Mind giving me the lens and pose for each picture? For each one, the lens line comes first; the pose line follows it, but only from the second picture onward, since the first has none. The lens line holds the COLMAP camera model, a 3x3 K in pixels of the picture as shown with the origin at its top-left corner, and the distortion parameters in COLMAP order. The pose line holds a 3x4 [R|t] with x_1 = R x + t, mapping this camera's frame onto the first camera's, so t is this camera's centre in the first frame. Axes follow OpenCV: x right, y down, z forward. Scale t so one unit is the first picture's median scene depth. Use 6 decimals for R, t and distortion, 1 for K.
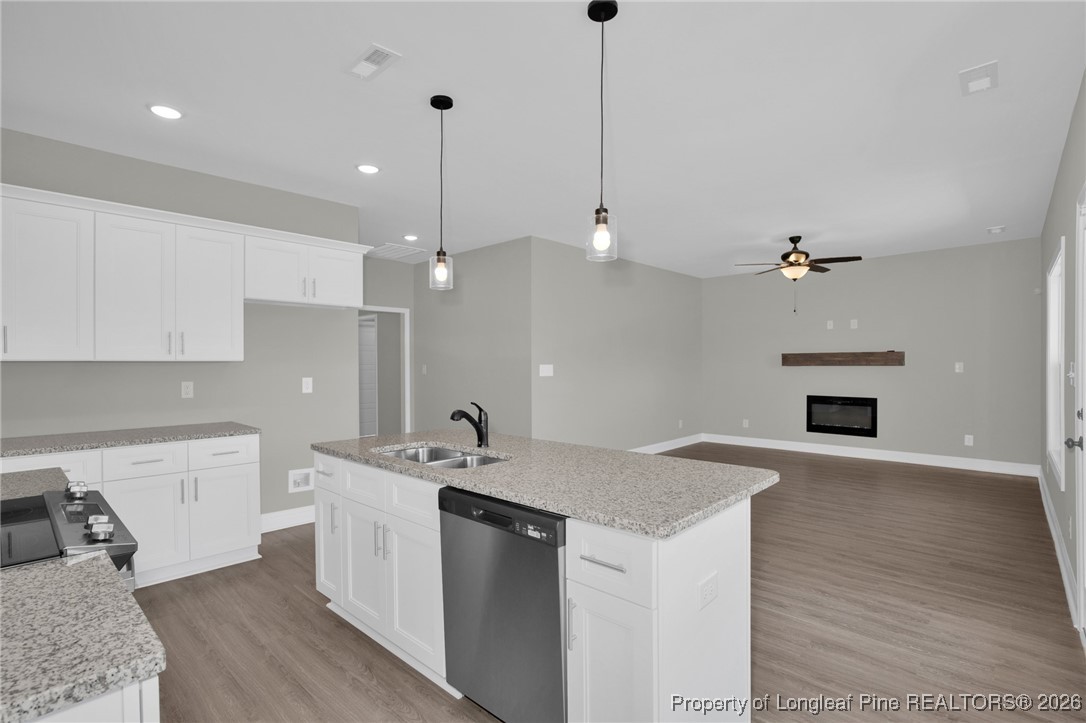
lens RADIAL K [[520.7, 0, 542.3], [0, 520.7, 360.5], [0, 0, 1]] dist [-0.024086, 0.003121]
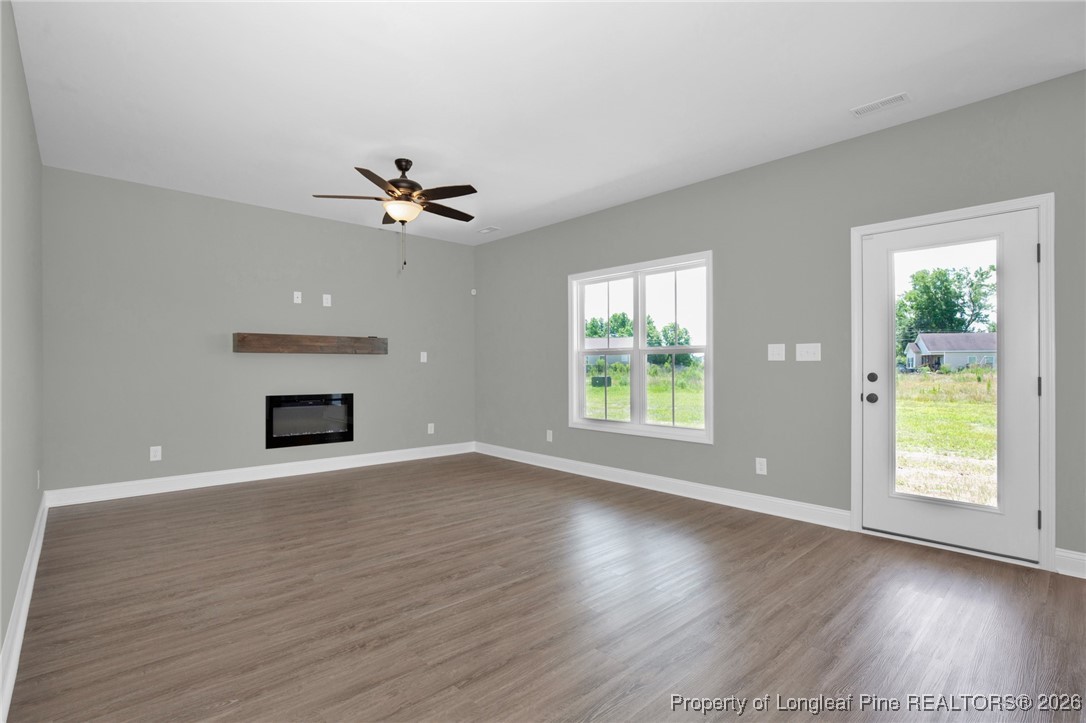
lens RADIAL K [[520.7, 0, 544.8], [0, 520.7, 356.9], [0, 0, 1]] dist [-0.024086, 0.003121]
pose [[0.078148, 0.015823, 0.996816, -0.177089], [-0.001475, 0.999875, -0.015756, 0.032394], [-0.996941, -0.000239, 0.078162, 0.730986]]
